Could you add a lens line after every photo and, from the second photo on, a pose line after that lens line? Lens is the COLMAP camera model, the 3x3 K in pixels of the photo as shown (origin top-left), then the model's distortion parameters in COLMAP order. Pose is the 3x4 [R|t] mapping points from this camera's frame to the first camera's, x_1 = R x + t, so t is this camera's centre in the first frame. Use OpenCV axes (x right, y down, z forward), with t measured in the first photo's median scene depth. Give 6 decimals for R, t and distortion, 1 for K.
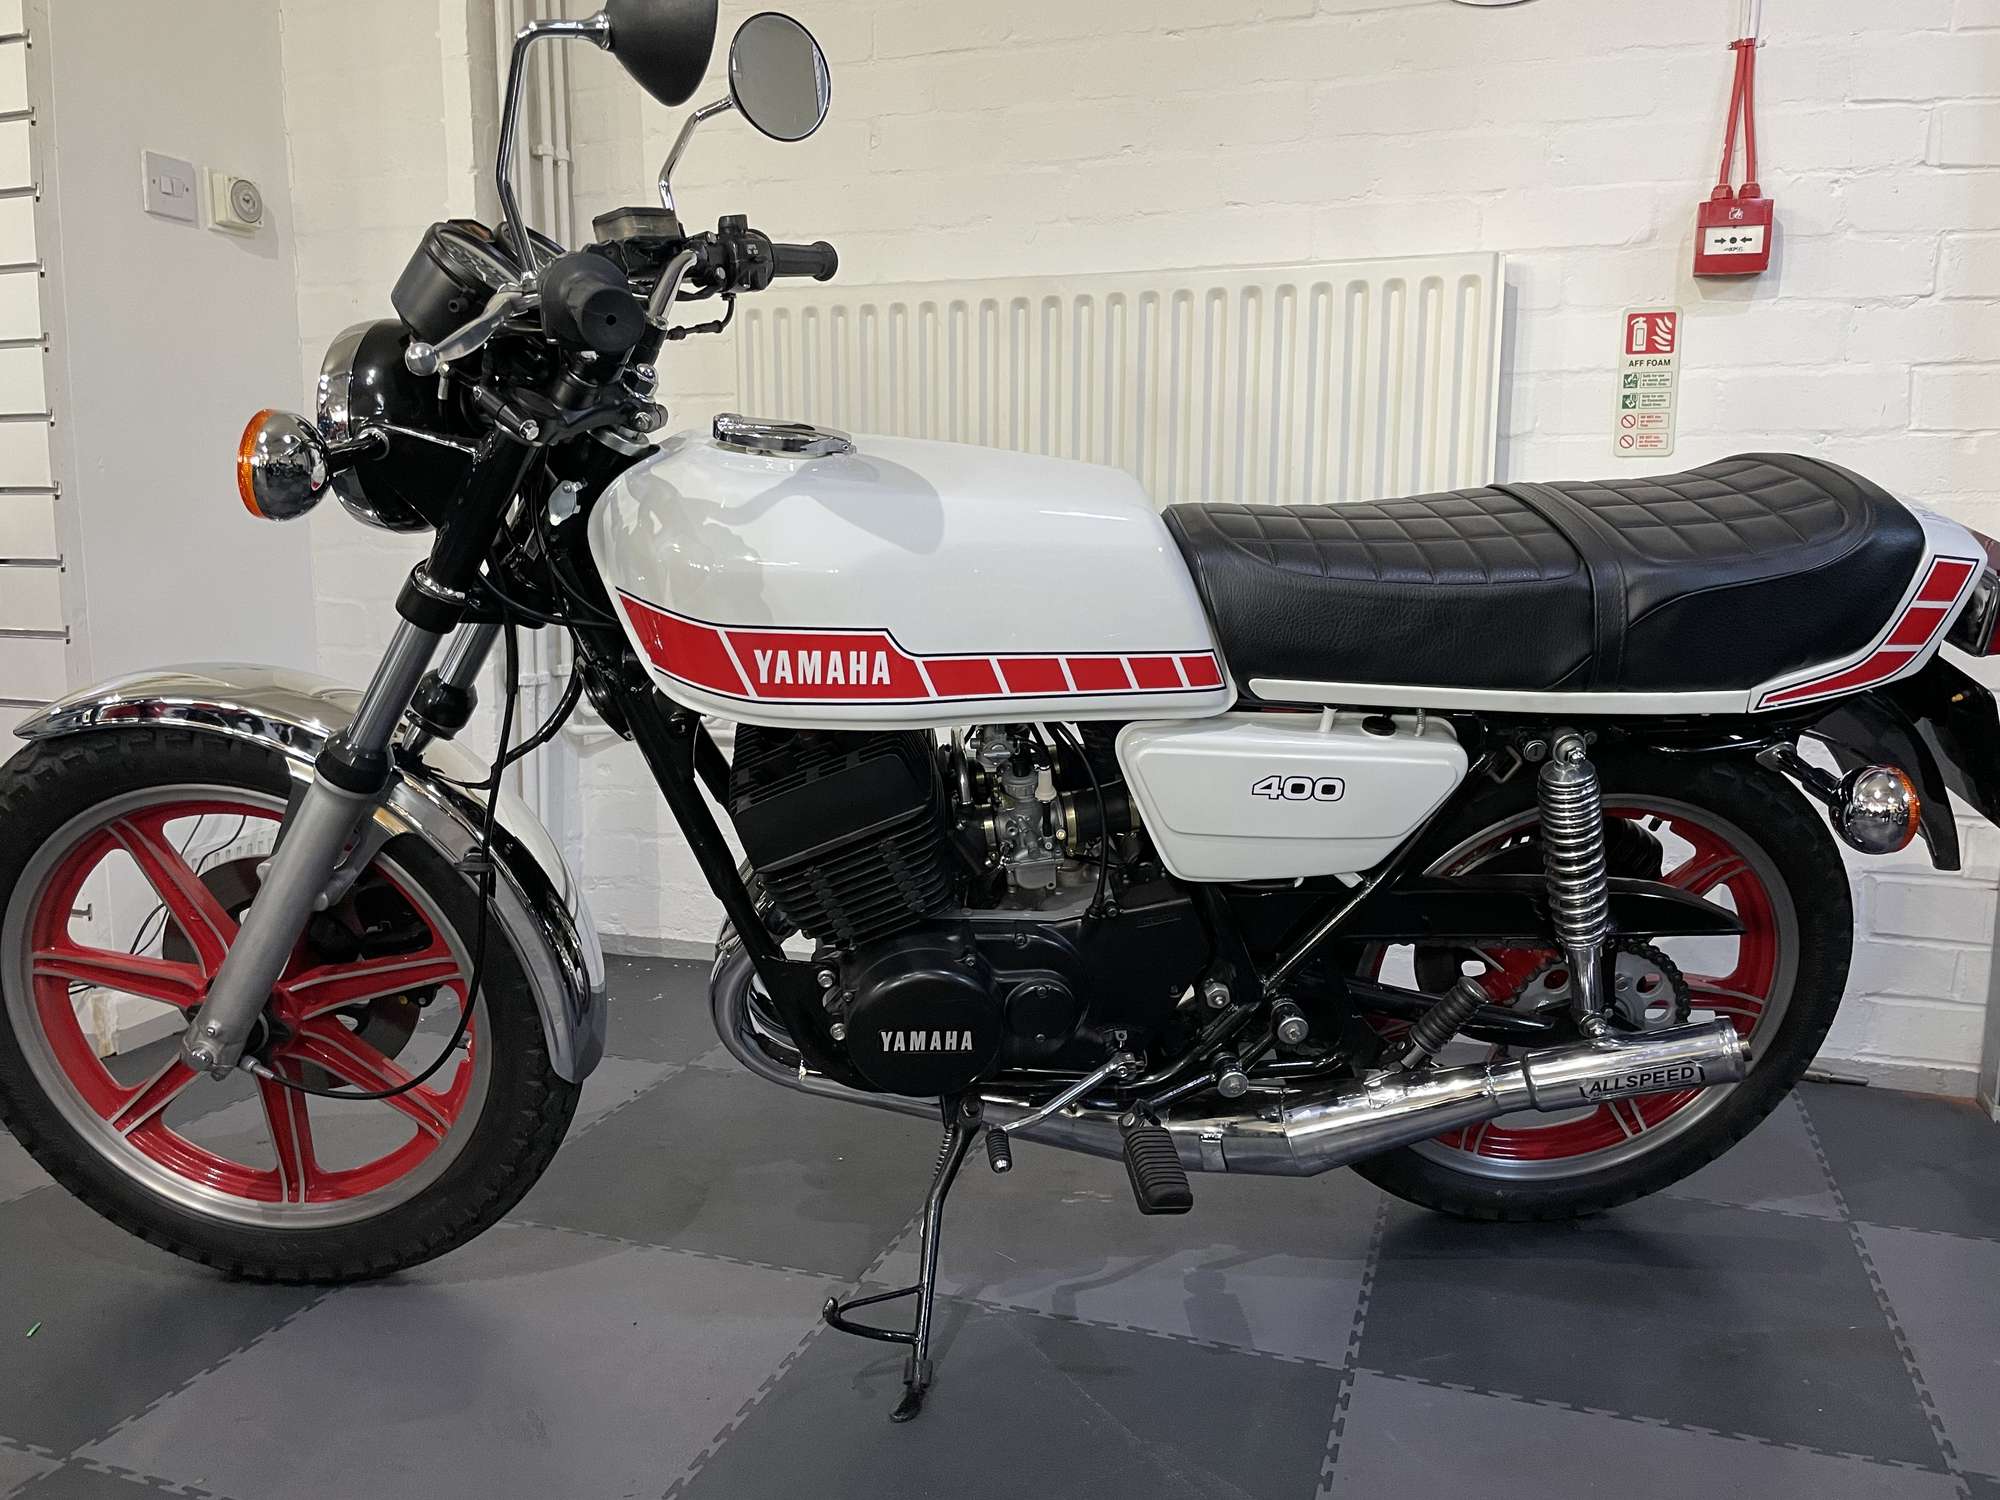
lens RADIAL K [[1583.0, 0, 1000.0], [0, 1583.0, 750.0], [0, 0, 1]] dist [-0.005898, -0.006823]
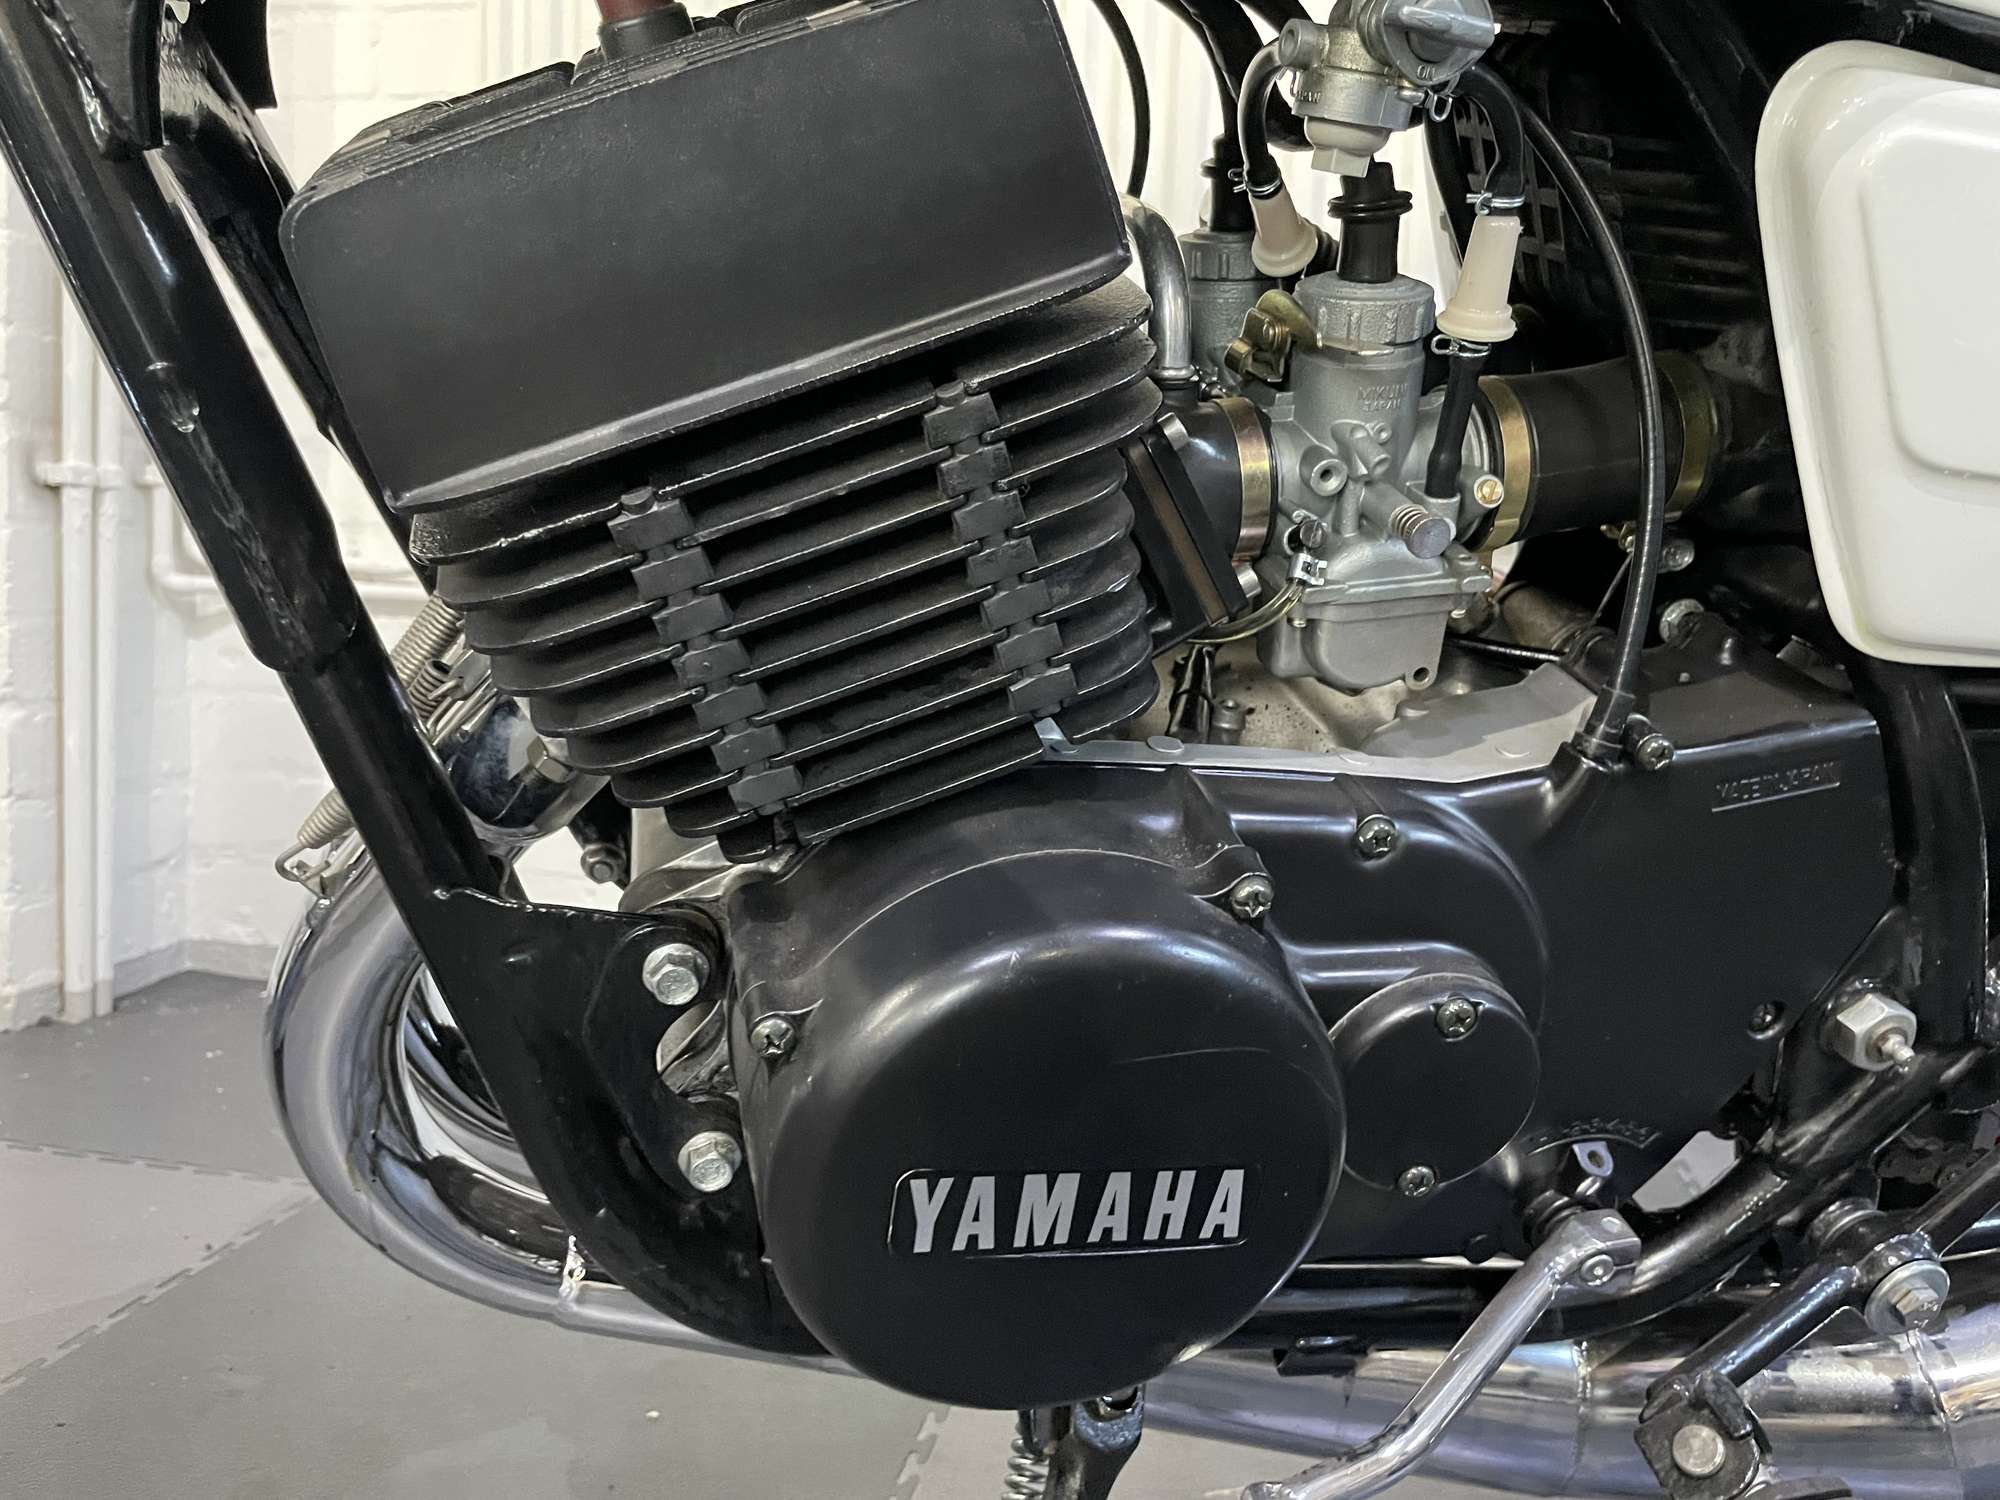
lens RADIAL K [[1583.0, 0, 1000.0], [0, 1583.0, 750.0], [0, 0, 1]] dist [-0.005898, -0.006823]
pose [[0.990145, 0.021764, 0.138345, -0.093248], [-0.017091, 0.999246, -0.034873, 0.115015], [-0.138999, 0.032165, 0.989770, 0.723349]]
